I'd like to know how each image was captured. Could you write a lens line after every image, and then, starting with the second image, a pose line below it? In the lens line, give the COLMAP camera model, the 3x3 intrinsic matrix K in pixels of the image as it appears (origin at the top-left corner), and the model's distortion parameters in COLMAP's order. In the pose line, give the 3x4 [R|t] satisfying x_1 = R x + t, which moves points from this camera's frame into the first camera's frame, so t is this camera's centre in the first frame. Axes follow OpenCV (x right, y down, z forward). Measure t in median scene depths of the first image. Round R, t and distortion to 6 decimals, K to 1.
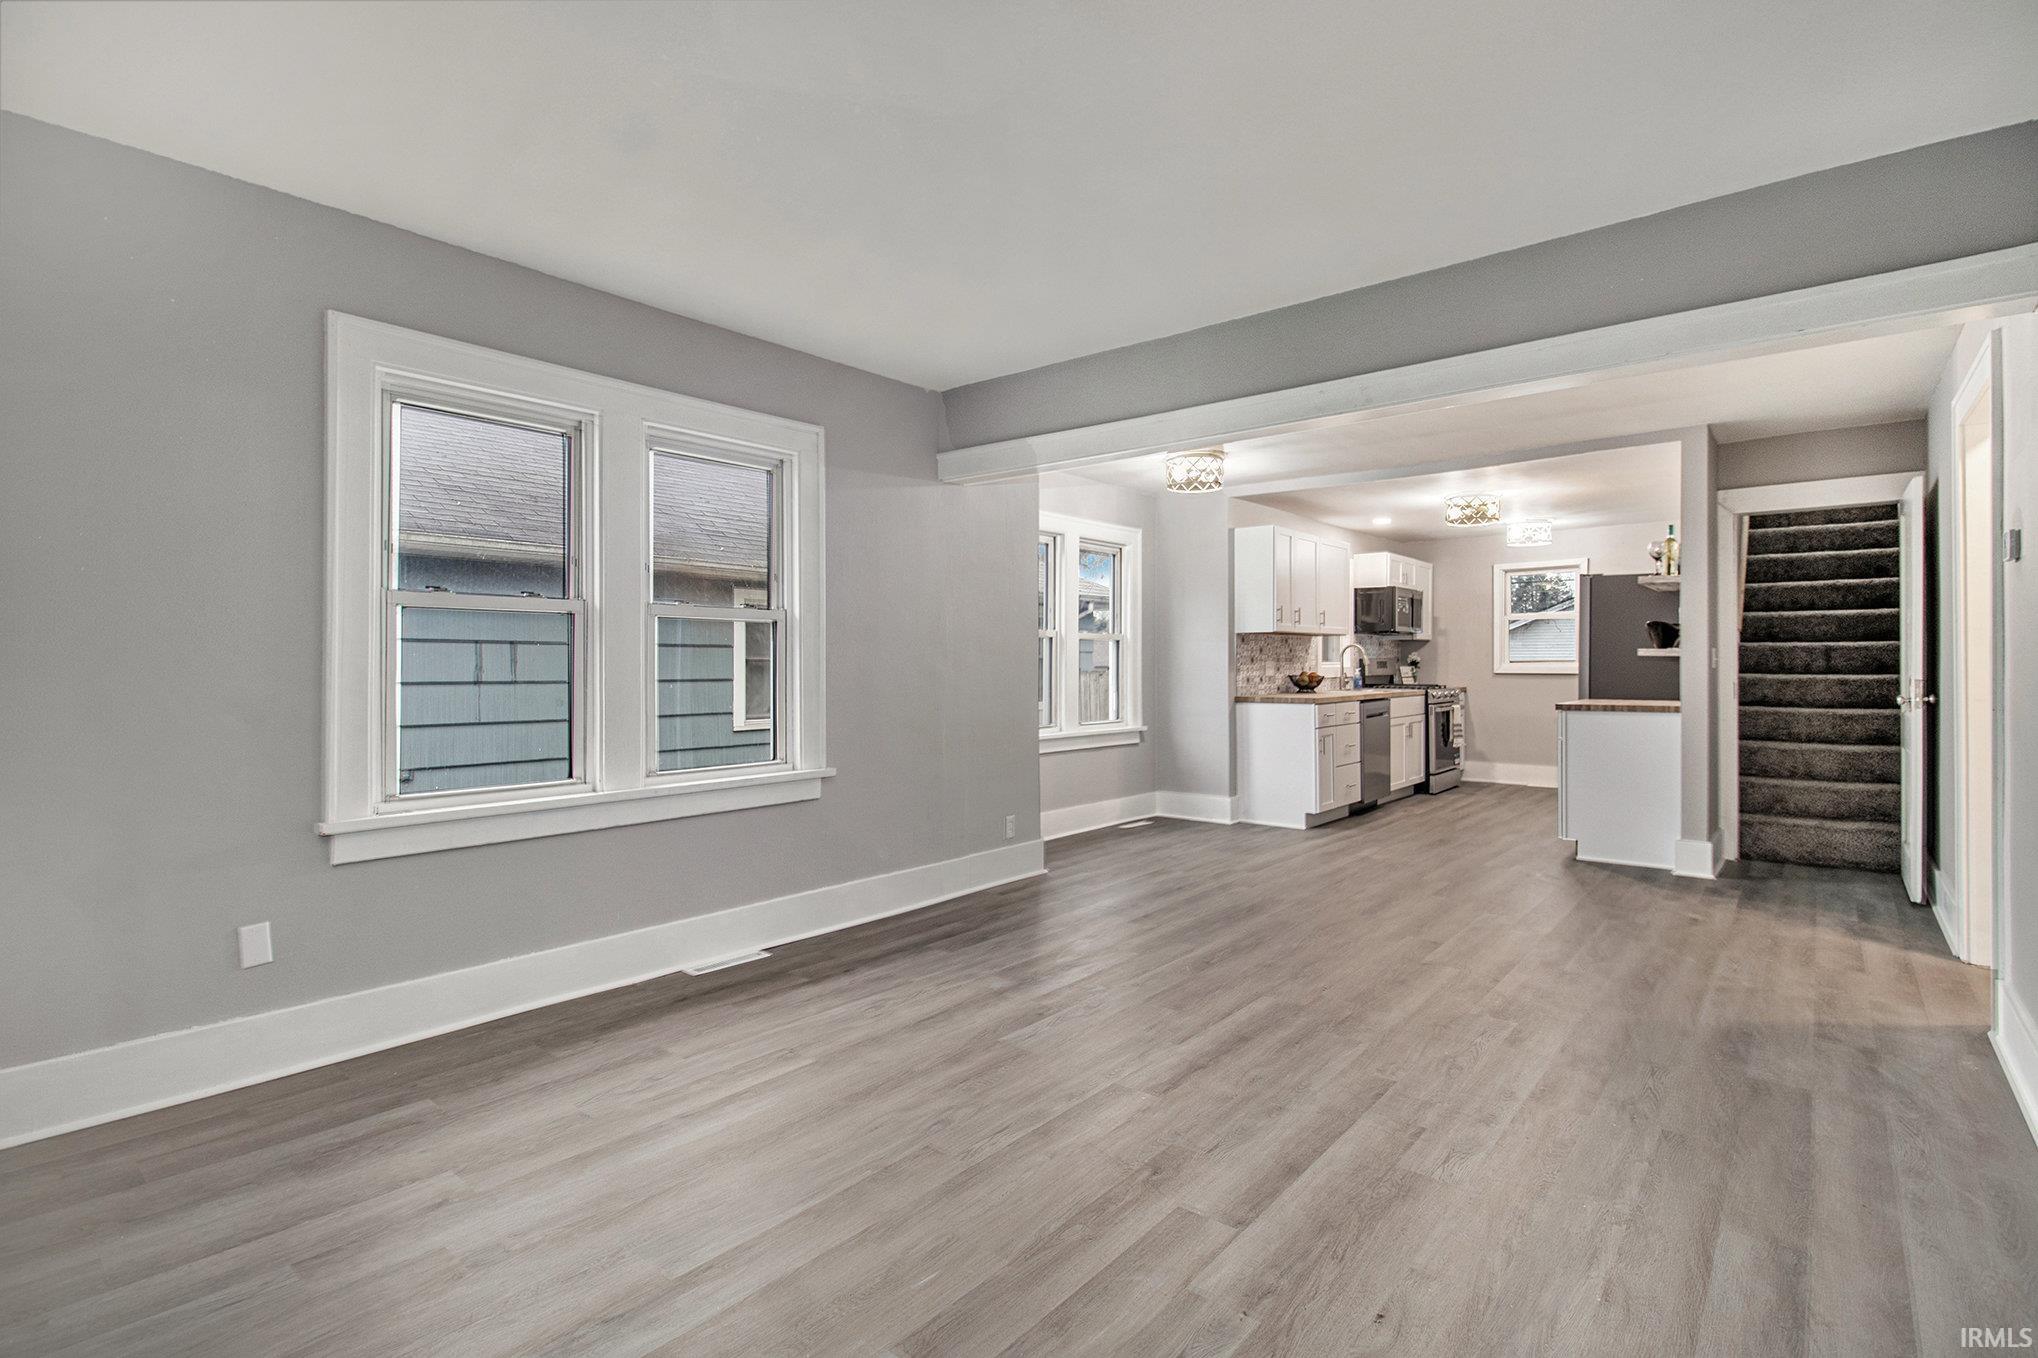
lens RADIAL K [[985.3, 0, 1020.1], [0, 985.3, 669.6], [0, 0, 1]] dist [-0.001709, -0.009454]
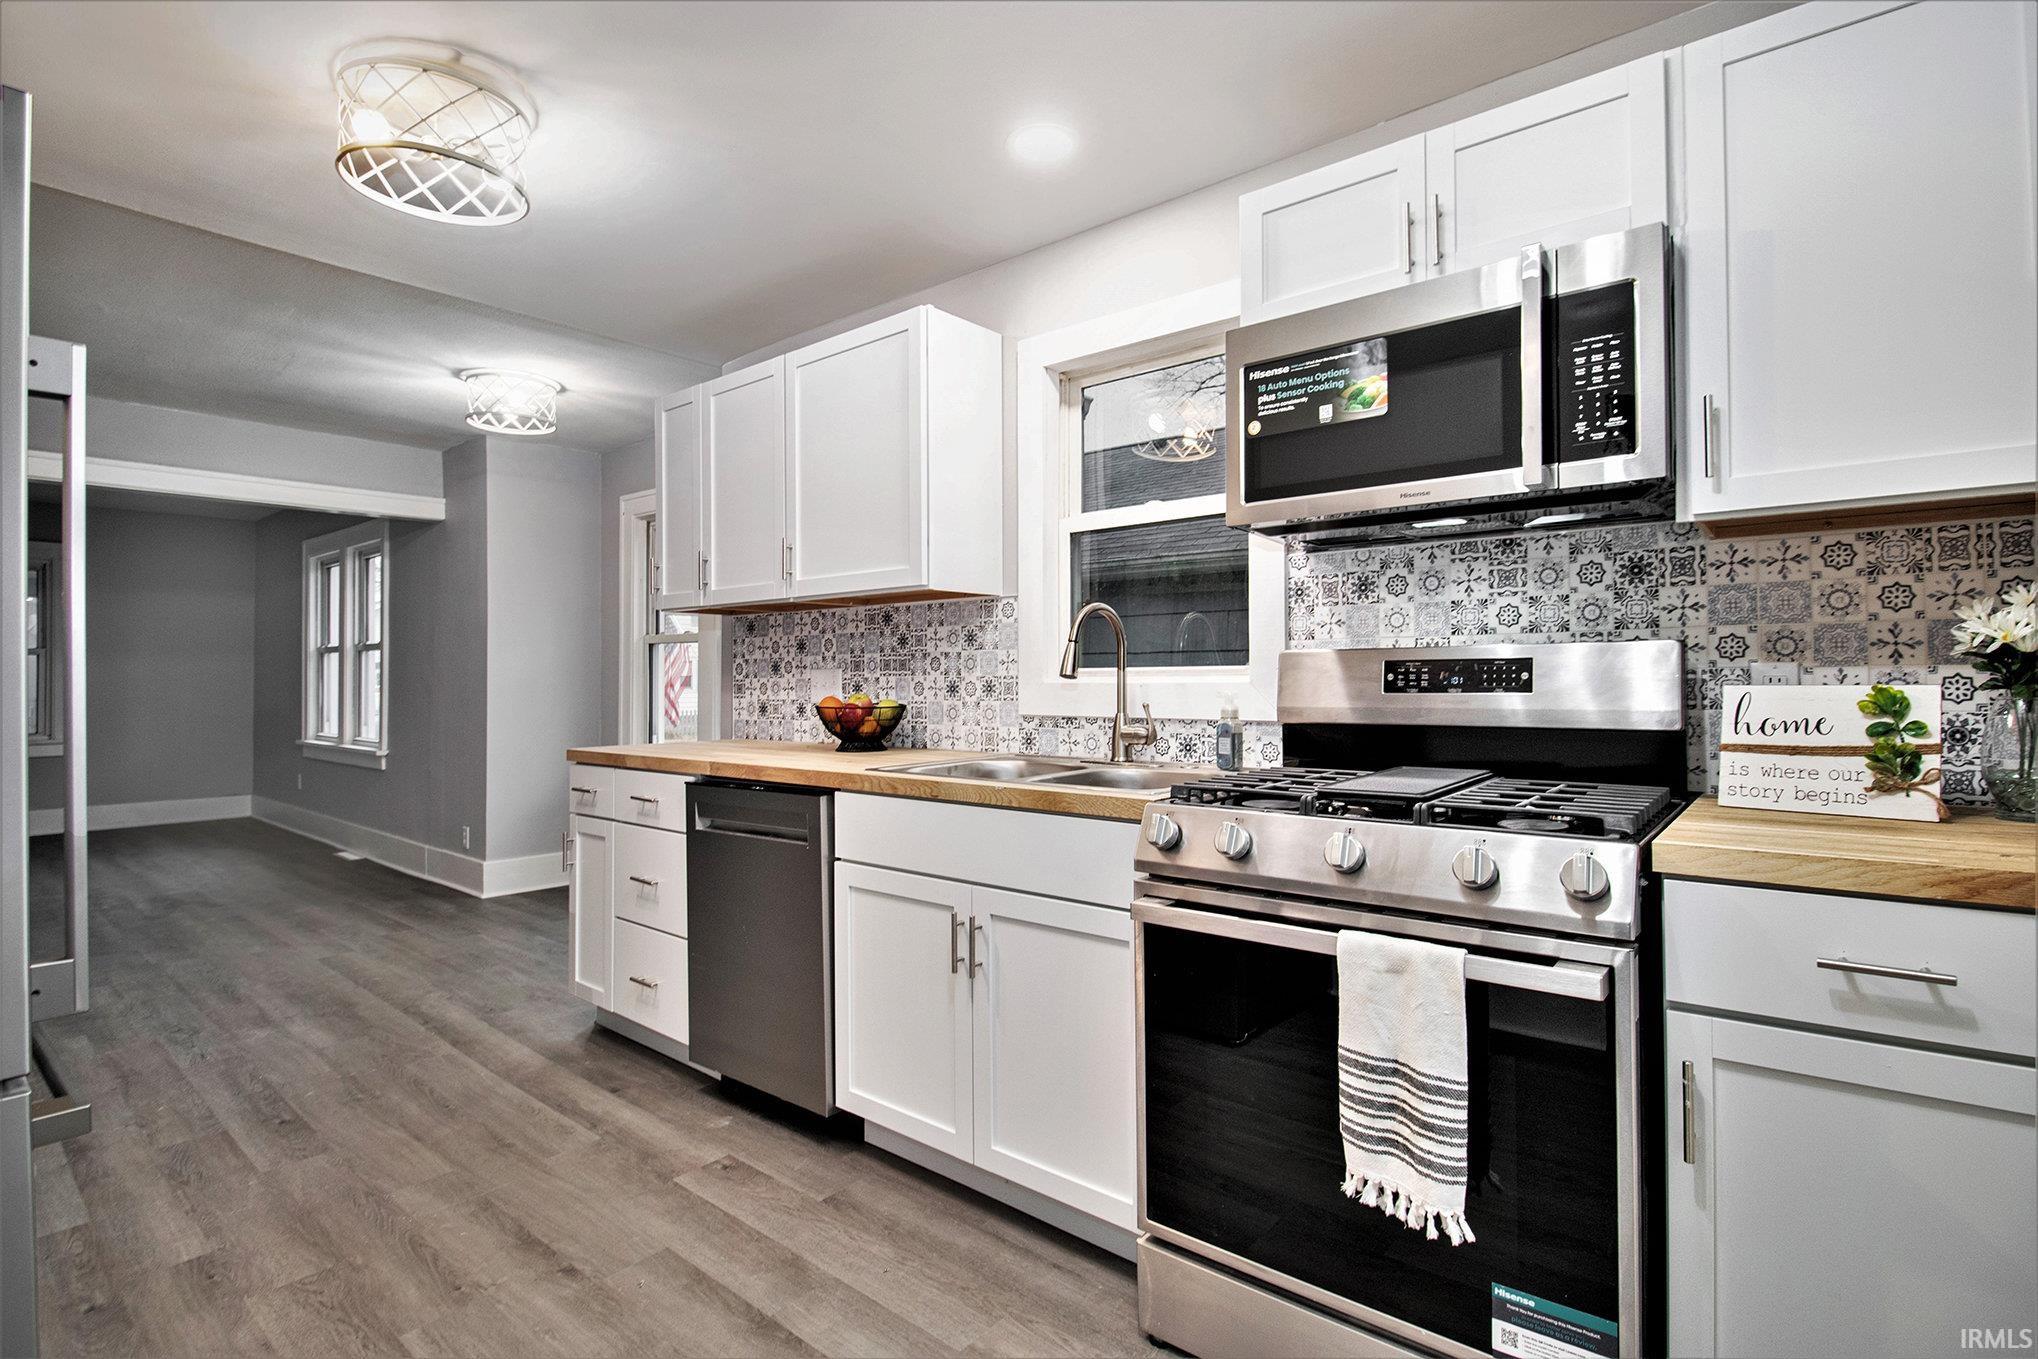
lens RADIAL K [[985.3, 0, 1038.1], [0, 985.3, 657.6], [0, 0, 1]] dist [-0.001709, -0.009454]
pose [[-0.003293, -0.016872, -0.999852, 0.733336], [-0.001059, 0.999857, -0.016868, -0.006668], [0.999994, 0.001003, -0.003310, 1.158718]]
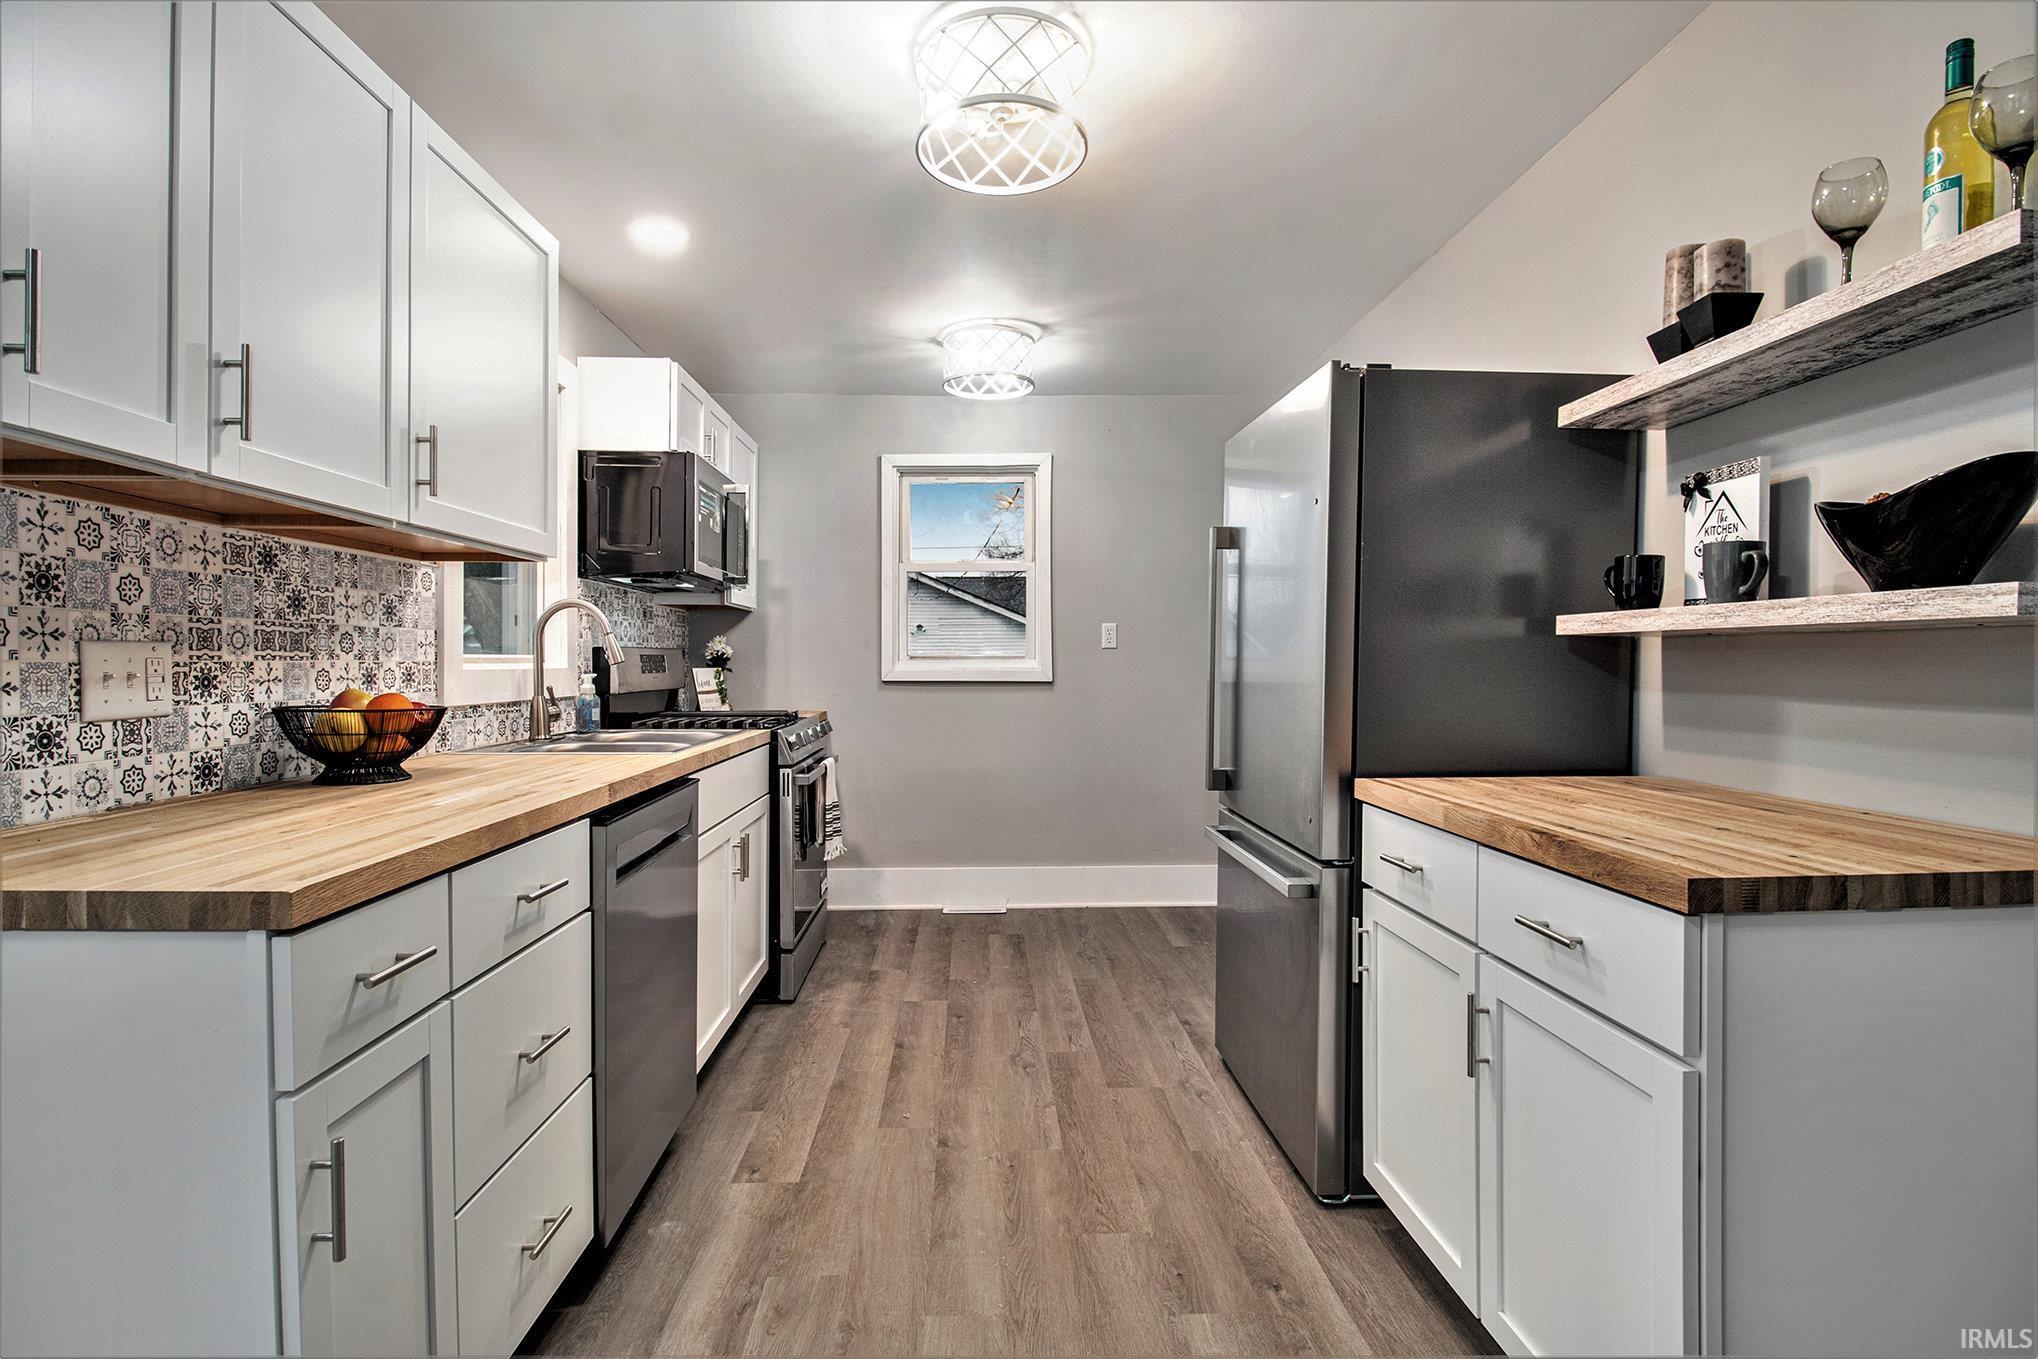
lens RADIAL K [[985.3, 0, 1017.5], [0, 985.3, 665.9], [0, 0, 1]] dist [-0.001709, -0.009454]
pose [[0.741620, 0.001067, 0.670819, 0.268960], [0.002618, 0.999987, -0.004485, -0.002547], [-0.670815, 0.005082, 0.741607, 0.774798]]
